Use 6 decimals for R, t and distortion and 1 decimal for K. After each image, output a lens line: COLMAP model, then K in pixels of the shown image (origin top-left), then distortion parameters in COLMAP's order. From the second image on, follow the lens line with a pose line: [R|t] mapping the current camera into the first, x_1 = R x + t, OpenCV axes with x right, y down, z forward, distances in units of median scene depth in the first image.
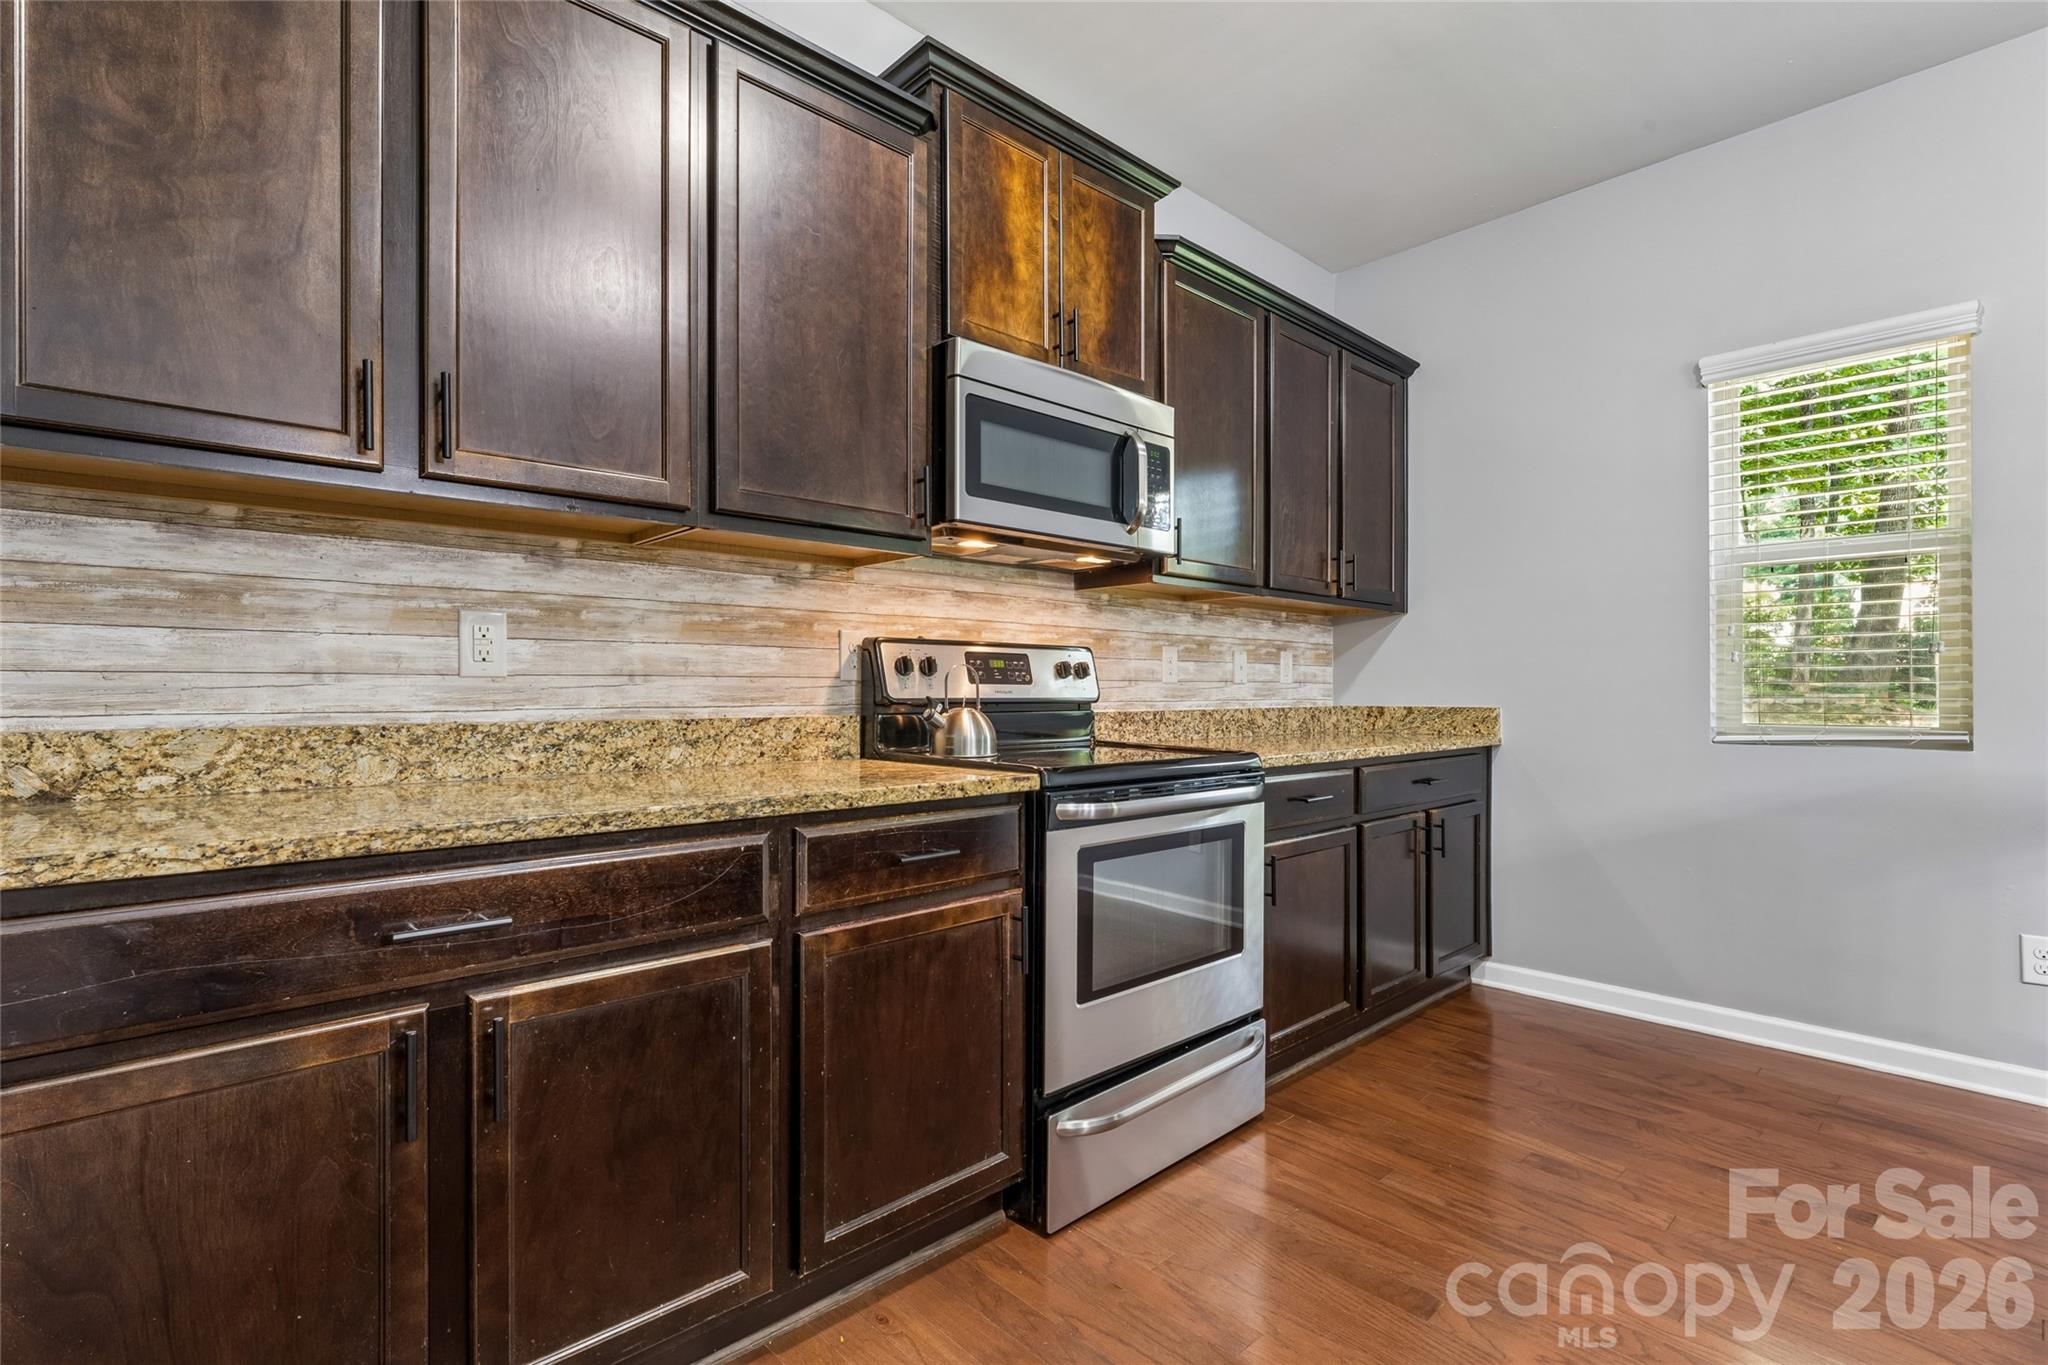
lens RADIAL K [[944.7, 0, 1042.7], [0, 944.7, 693.1], [0, 0, 1]] dist [-0.000868, 0.000070]
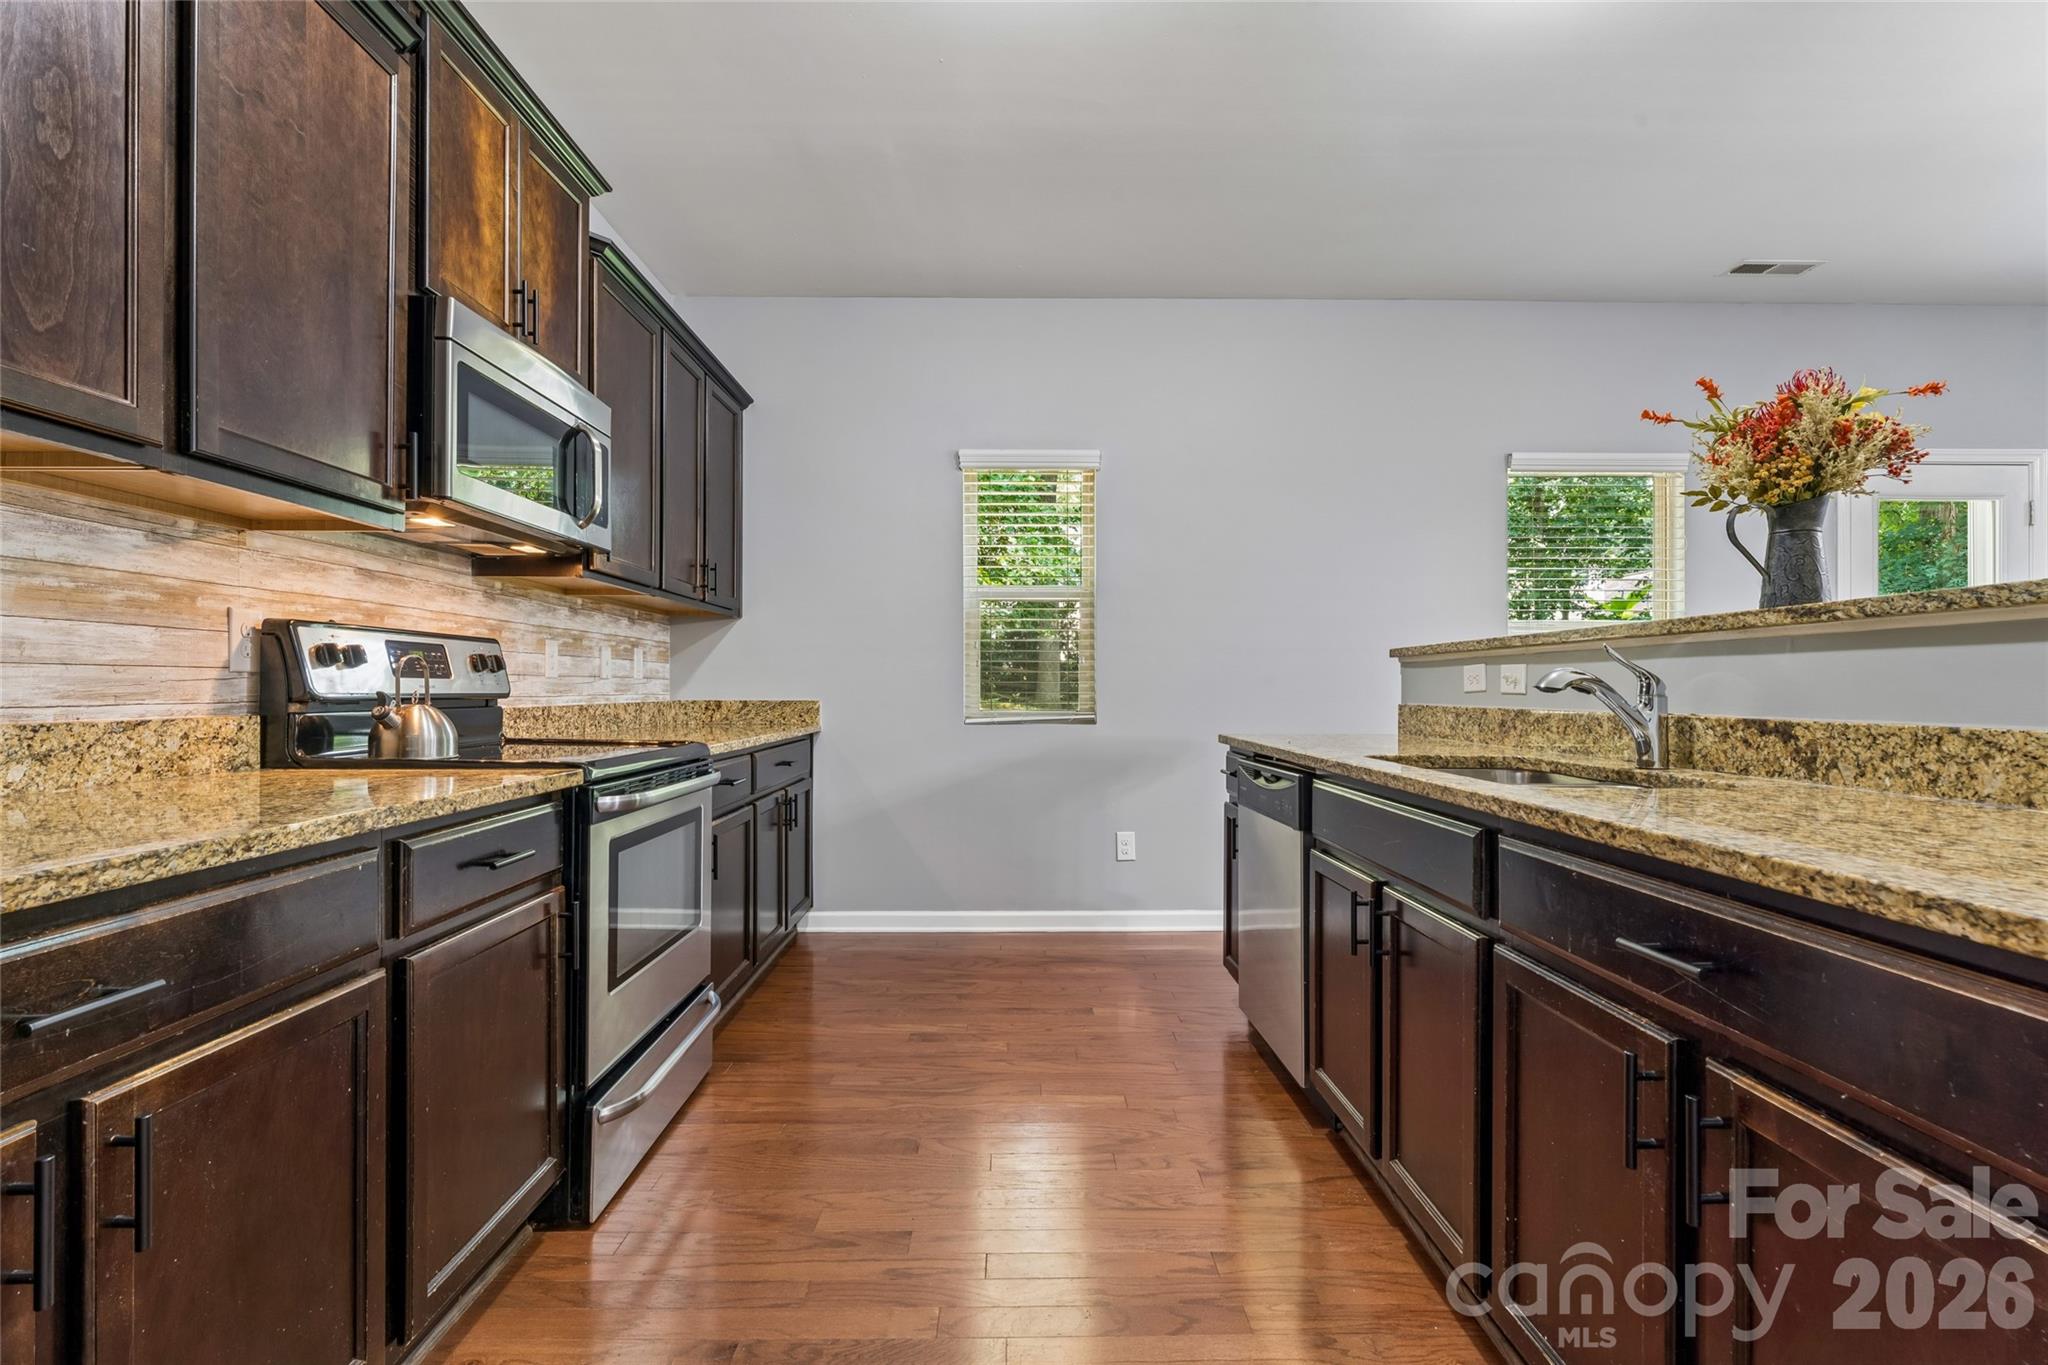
lens RADIAL K [[946.7, 0, 1024.0], [0, 946.7, 682.5], [0, 0, 1]] dist [0.000604, 0.000207]
pose [[0.676141, 0.006214, 0.736746, -0.354852], [-0.001833, 0.999976, -0.006752, -0.000118], [-0.736770, 0.003215, 0.676135, -0.022181]]
